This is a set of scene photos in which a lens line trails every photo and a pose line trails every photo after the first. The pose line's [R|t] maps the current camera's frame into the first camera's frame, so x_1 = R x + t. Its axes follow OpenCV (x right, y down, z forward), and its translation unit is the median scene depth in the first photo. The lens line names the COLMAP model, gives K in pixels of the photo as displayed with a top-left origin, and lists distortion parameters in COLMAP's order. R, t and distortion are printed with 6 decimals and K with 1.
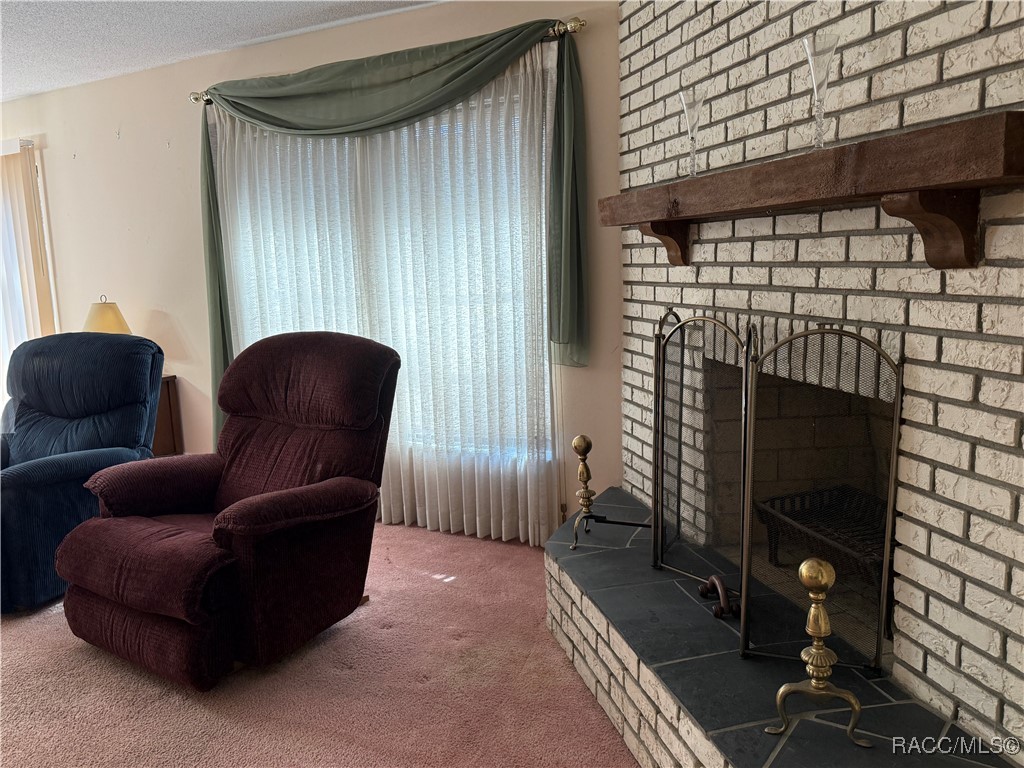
lens RADIAL K [[805.9, 0, 512.0], [0, 805.9, 384.0], [0, 0, 1]] dist [0.168919, -0.300271]
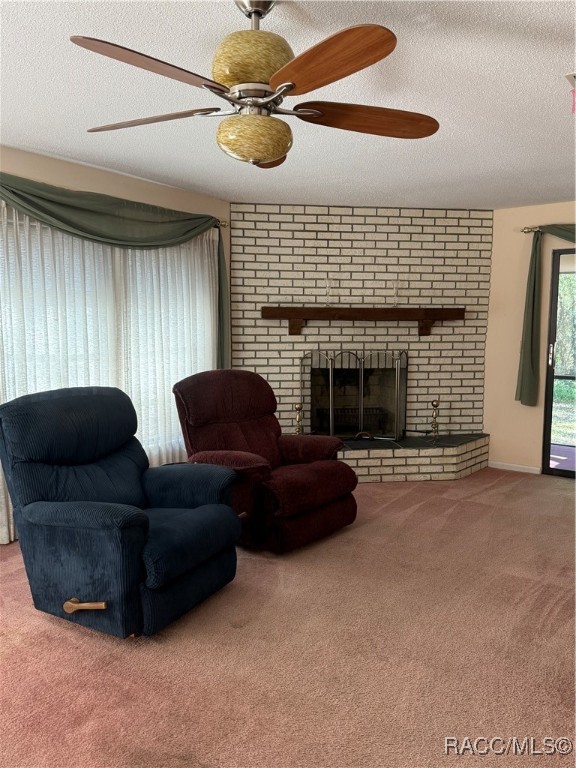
lens RADIAL K [[604.5, 0, 288.0], [0, 604.5, 384.0], [0, 0, 1]] dist [0.168919, -0.300271]
pose [[0.099617, -0.066811, 0.992780, -2.115100], [0.144324, 0.988162, 0.052019, -0.113870], [-0.984503, 0.138100, 0.108080, 1.003247]]
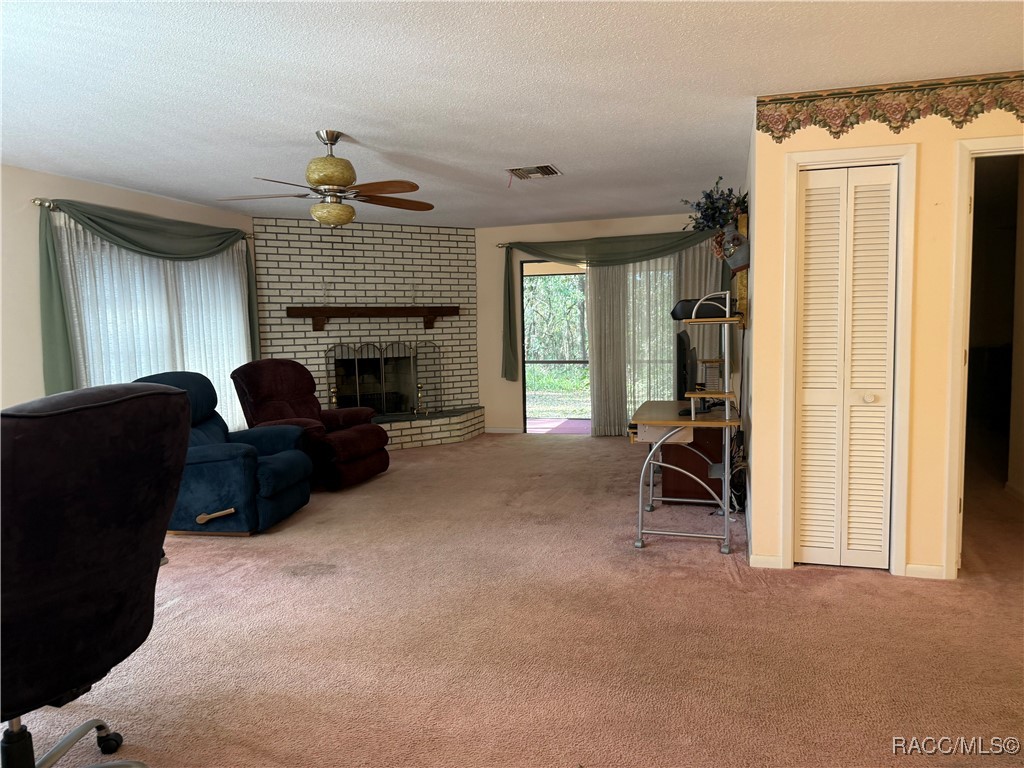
lens RADIAL K [[703.0, 0, 539.6], [0, 703.0, 382.7], [0, 0, 1]] dist [0.076668, -0.135457]
pose [[-0.281771, -0.046871, 0.958336, -3.086970], [0.177496, 0.979021, 0.100070, -0.090648], [-0.942921, 0.198297, -0.267540, 1.165798]]
